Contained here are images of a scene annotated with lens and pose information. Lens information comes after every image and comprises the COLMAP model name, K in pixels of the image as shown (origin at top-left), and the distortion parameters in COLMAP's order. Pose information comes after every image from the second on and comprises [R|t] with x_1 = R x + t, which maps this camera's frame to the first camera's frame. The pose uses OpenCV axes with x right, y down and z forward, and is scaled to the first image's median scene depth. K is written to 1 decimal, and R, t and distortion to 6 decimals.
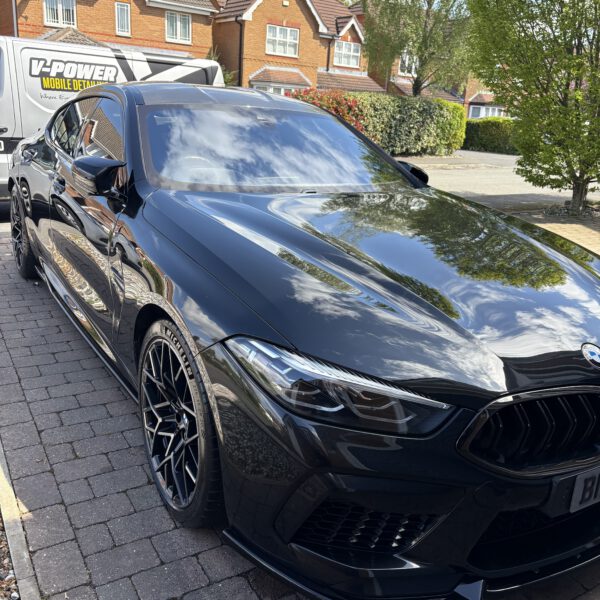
lens RADIAL K [[606.3, 0, 299.7], [0, 606.3, 300.9], [0, 0, 1]] dist [0.042984, 0.000000]
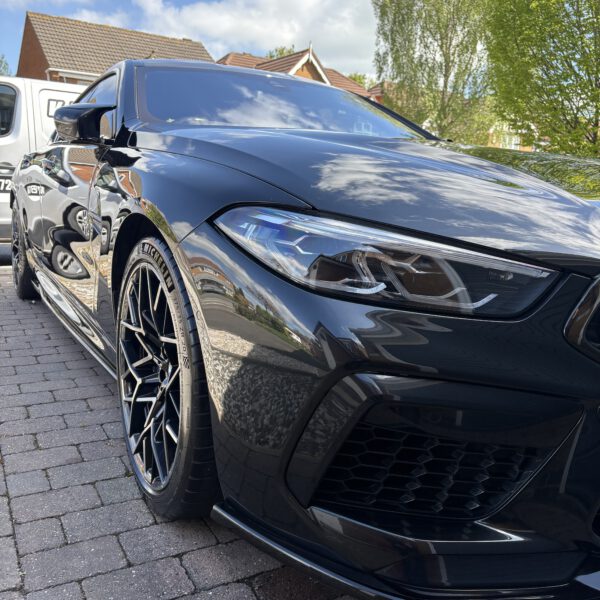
lens RADIAL K [[606.3, 0, 300.0], [0, 606.3, 299.4], [0, 0, 1]] dist [0.042984, 0.000000]
pose [[0.998904, -0.022079, -0.041278, 0.004184], [0.016195, 0.990325, -0.137818, 0.210798], [0.043921, 0.136998, 0.989597, 0.255249]]
